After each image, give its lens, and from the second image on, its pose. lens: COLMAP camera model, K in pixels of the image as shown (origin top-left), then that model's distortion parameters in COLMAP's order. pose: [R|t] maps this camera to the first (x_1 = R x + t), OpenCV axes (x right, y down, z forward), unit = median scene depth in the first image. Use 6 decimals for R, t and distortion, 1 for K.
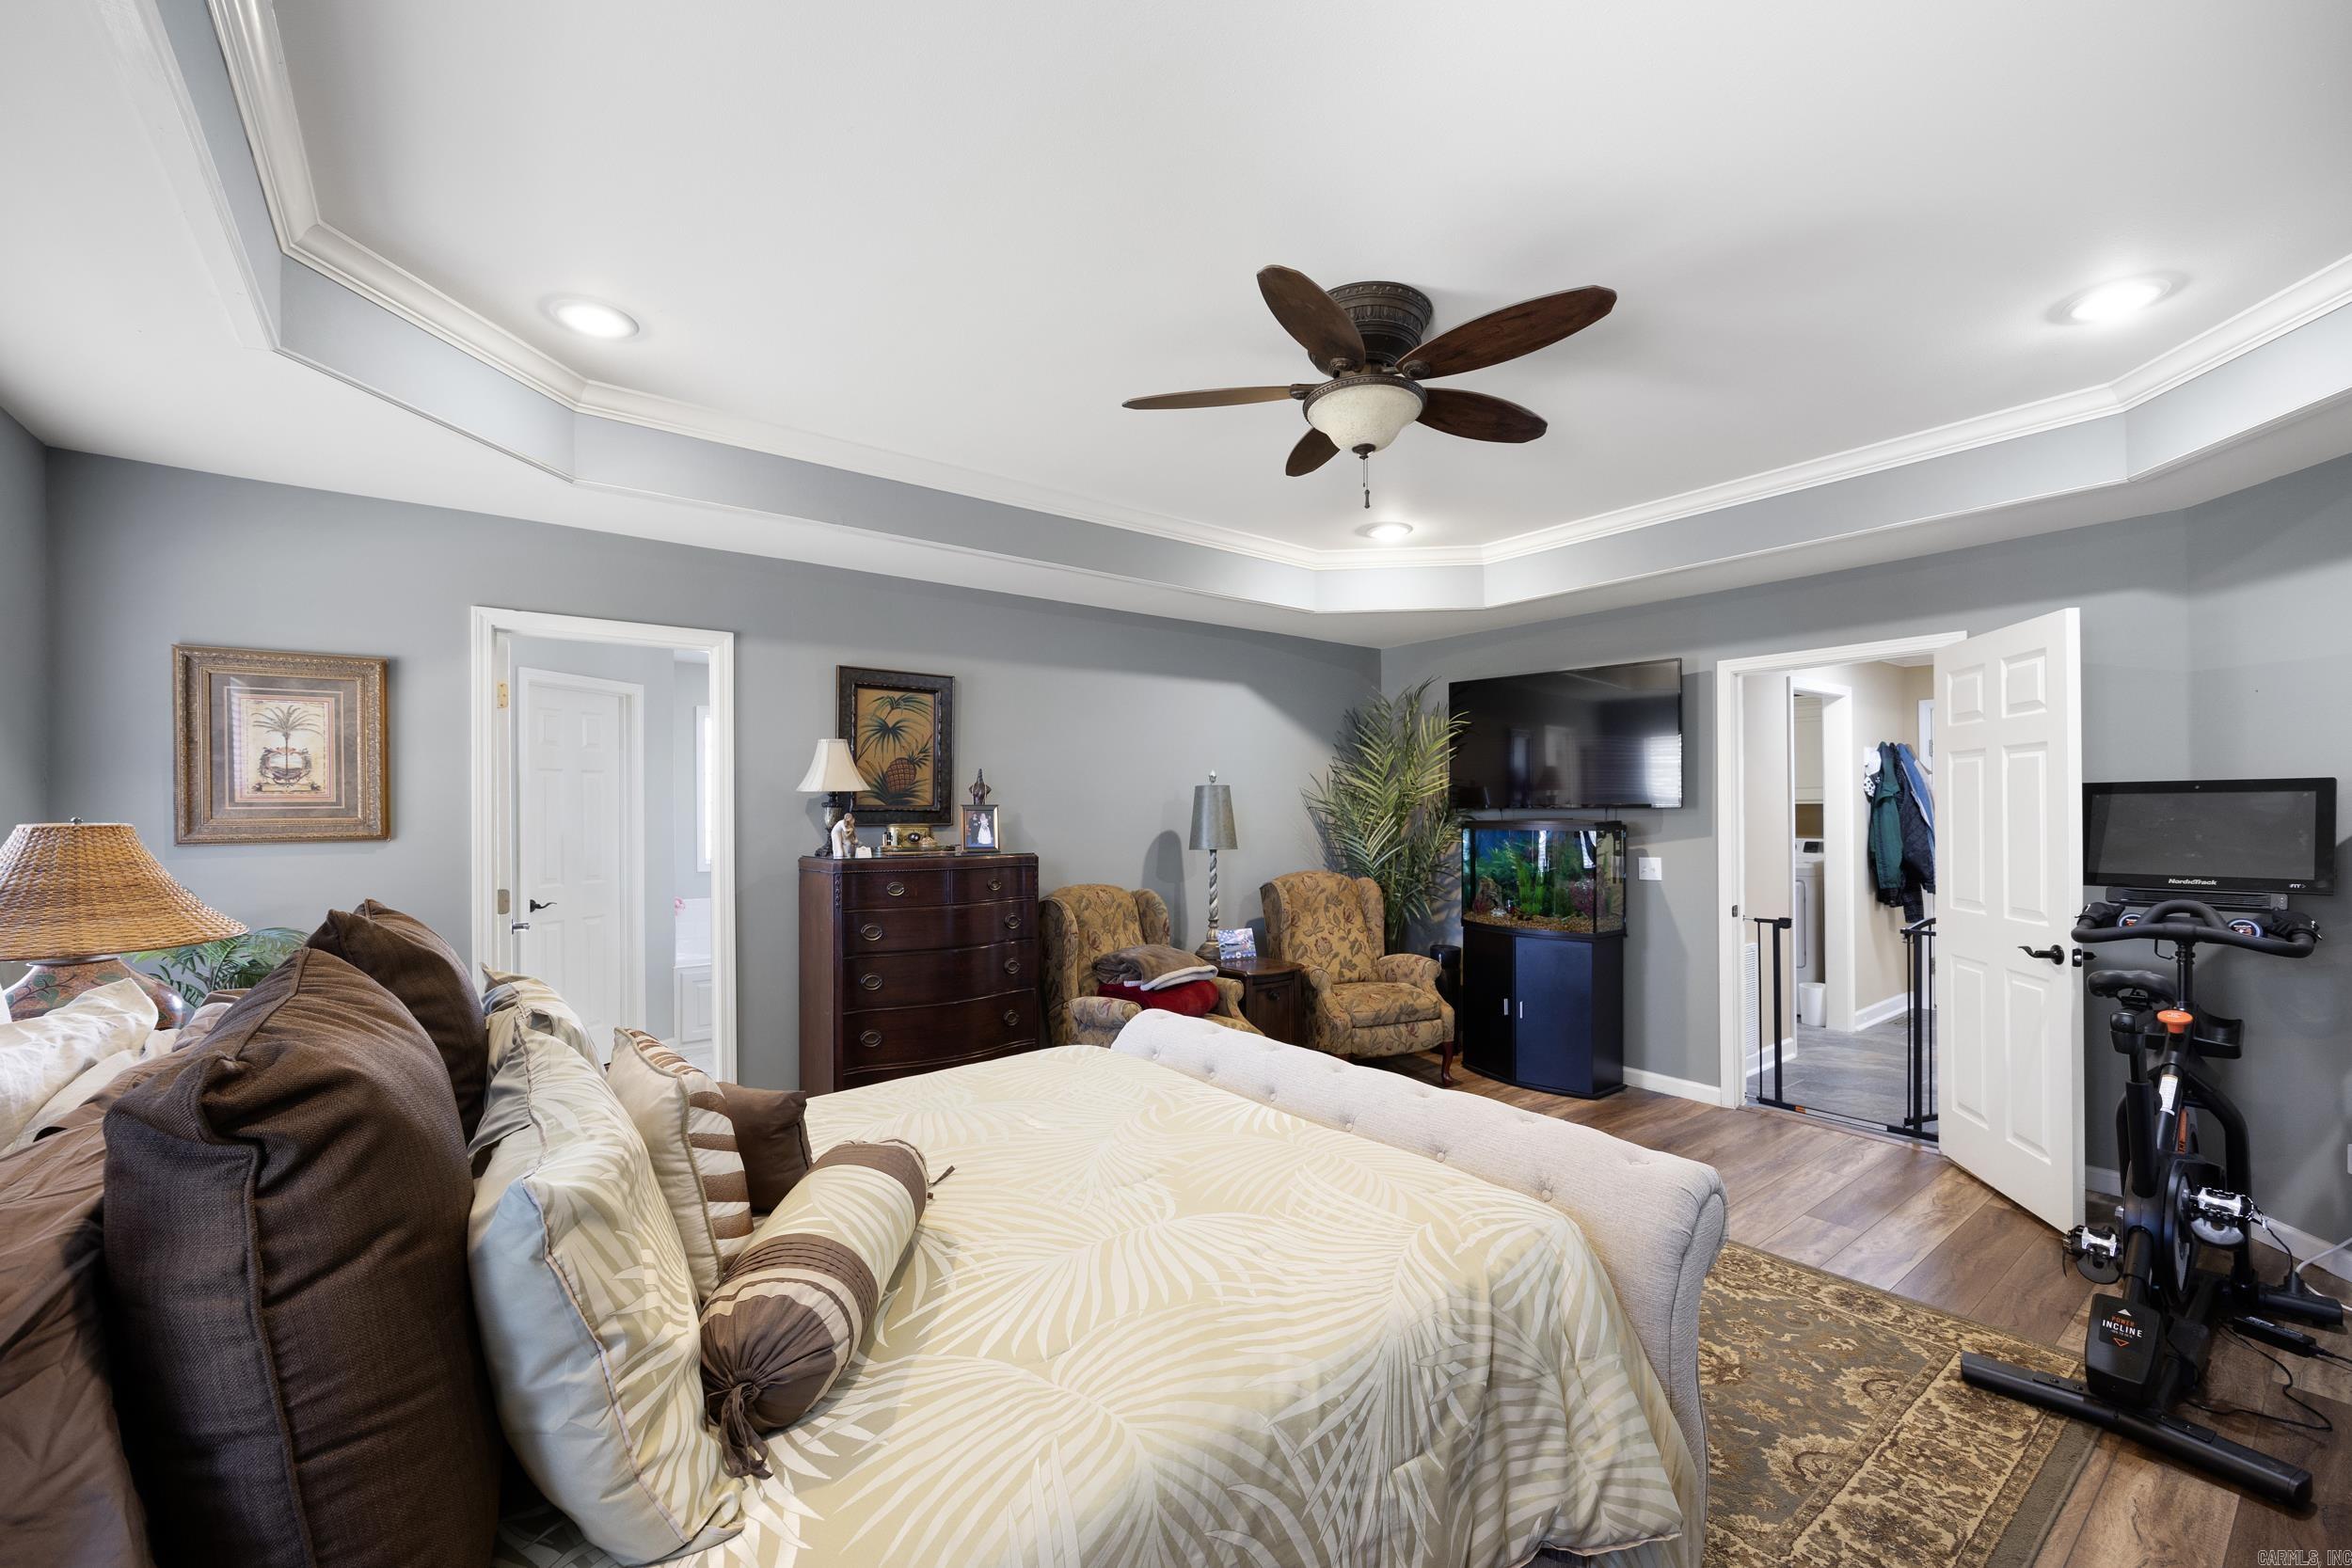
lens RADIAL K [[953.1, 0, 1190.9], [0, 953.1, 795.6], [0, 0, 1]] dist [-0.002075, -0.000070]
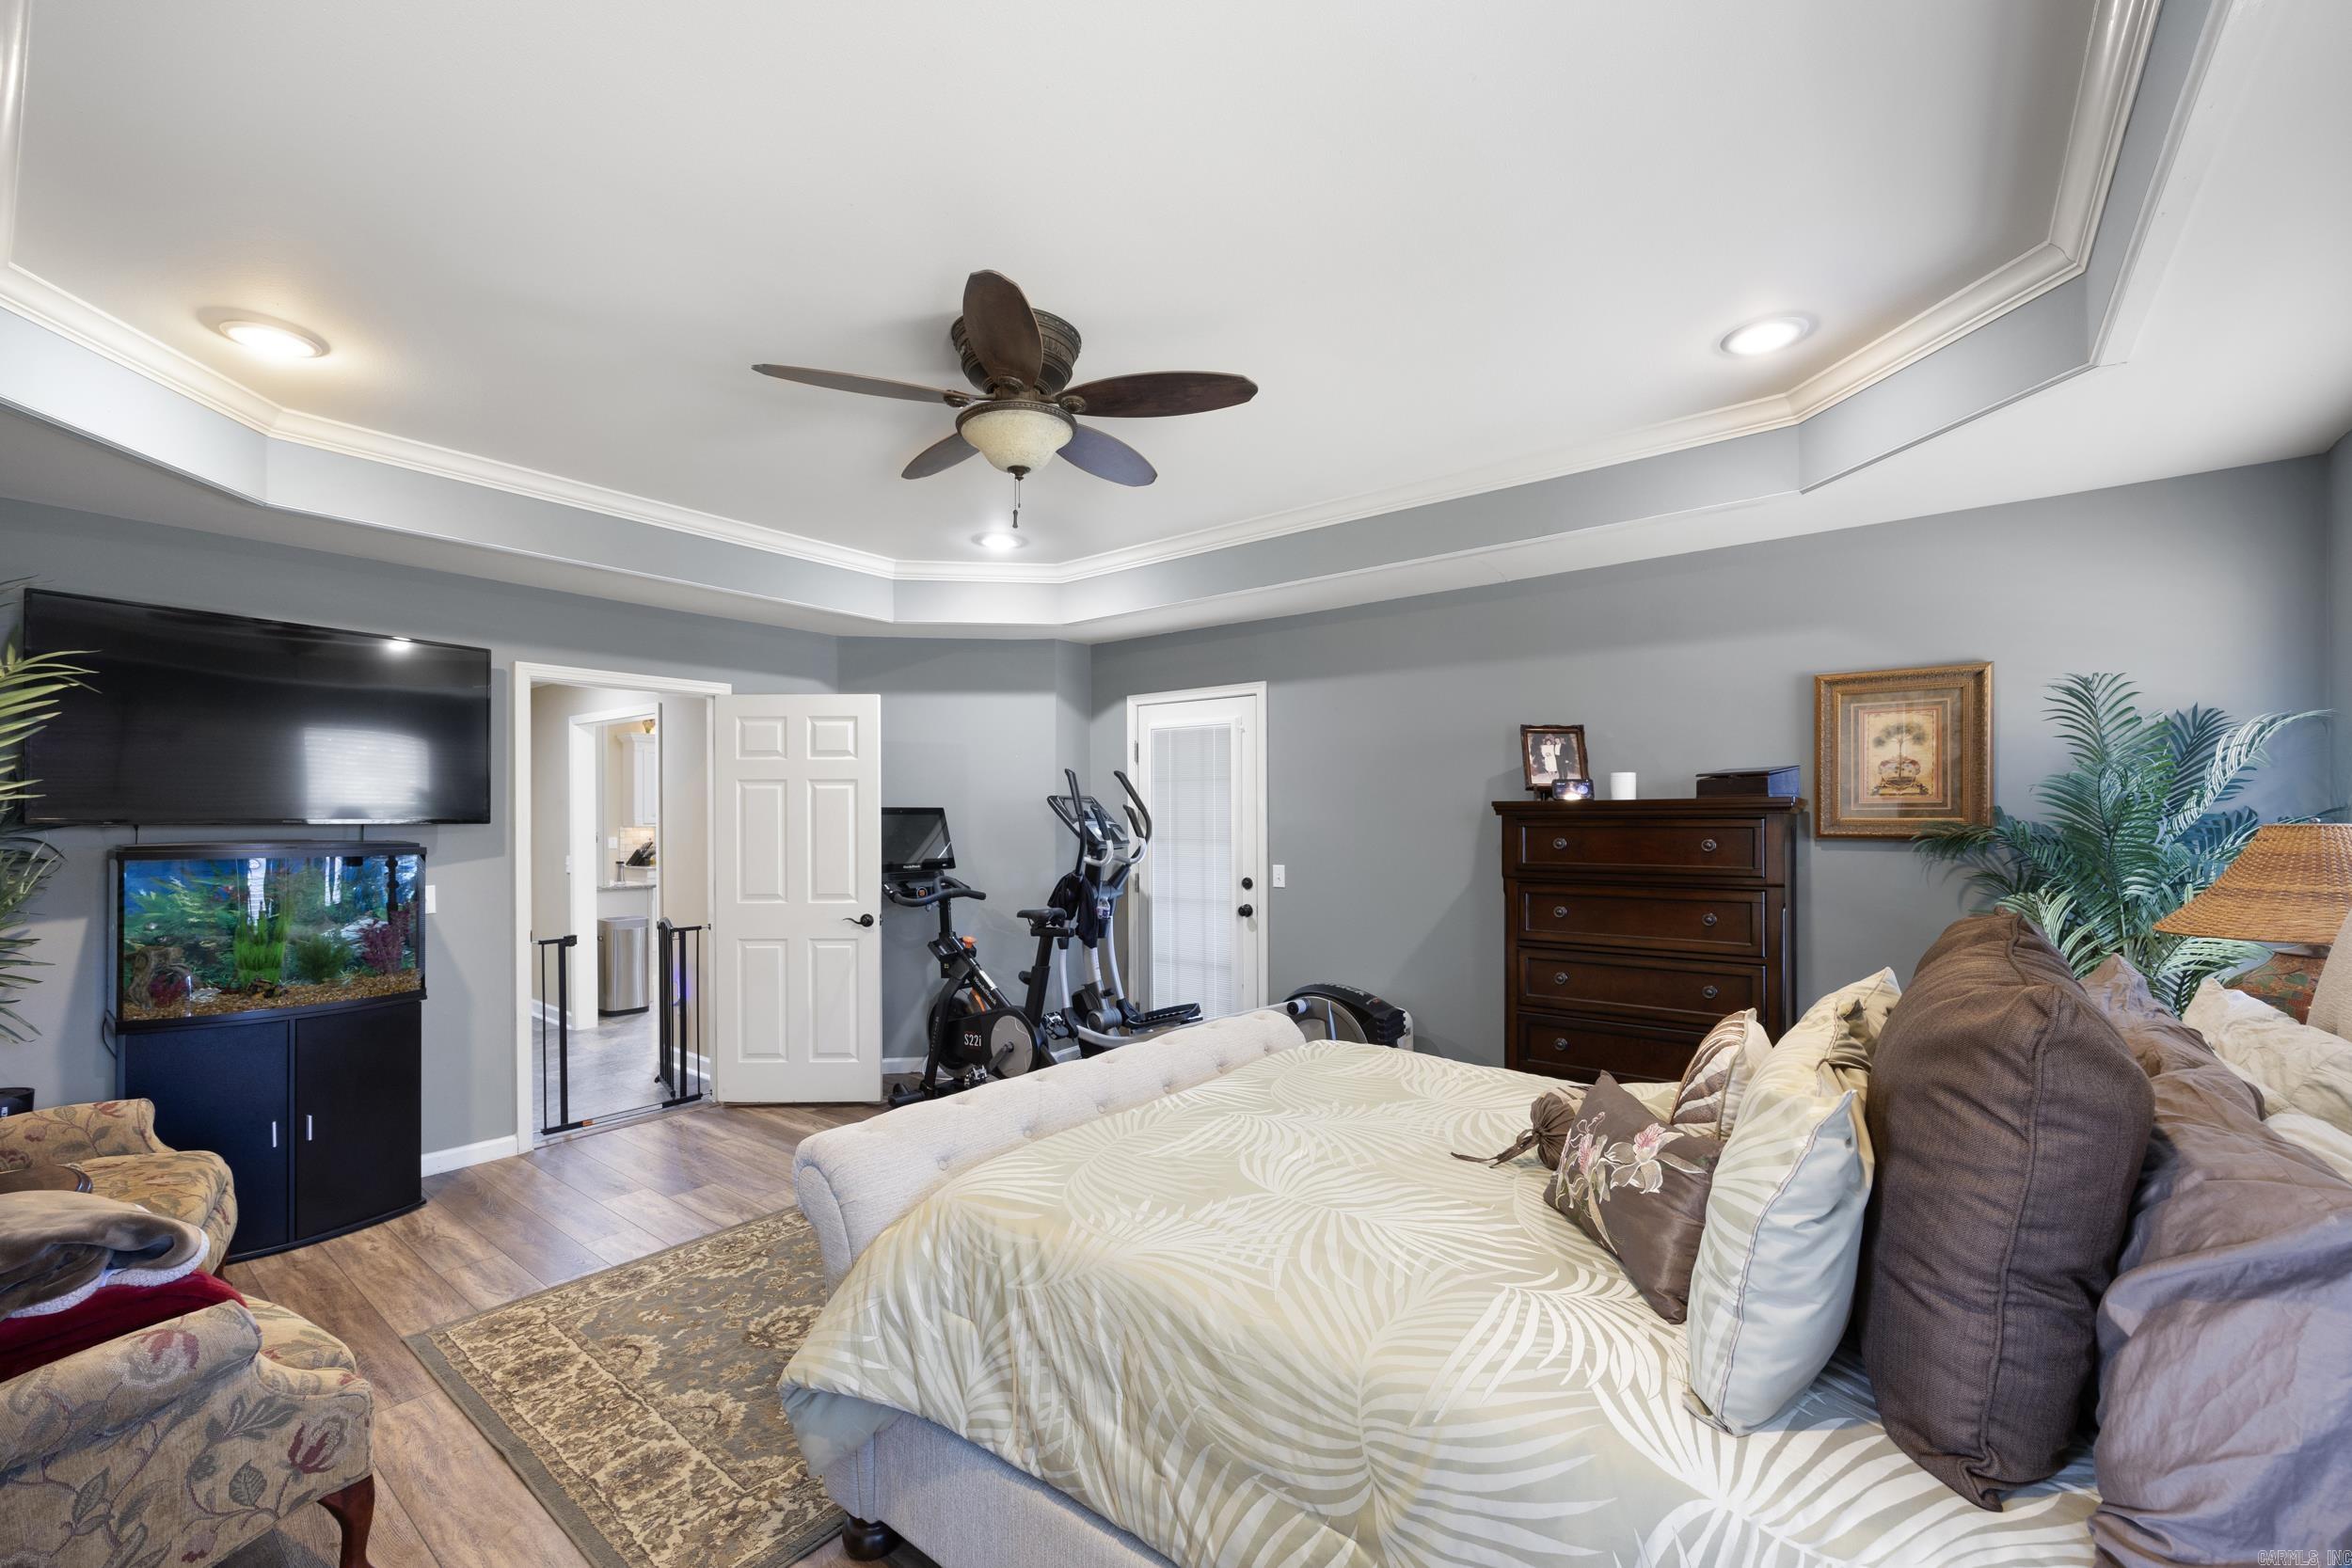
lens RADIAL K [[953.1, 0, 1190.9], [0, 953.1, 795.6], [0, 0, 1]] dist [-0.002075, -0.000070]
pose [[-0.242053, 0.031035, 0.969767, -0.483912], [-0.009874, 0.999358, -0.034446, 0.011111], [-0.970213, -0.017913, -0.241591, 0.607732]]
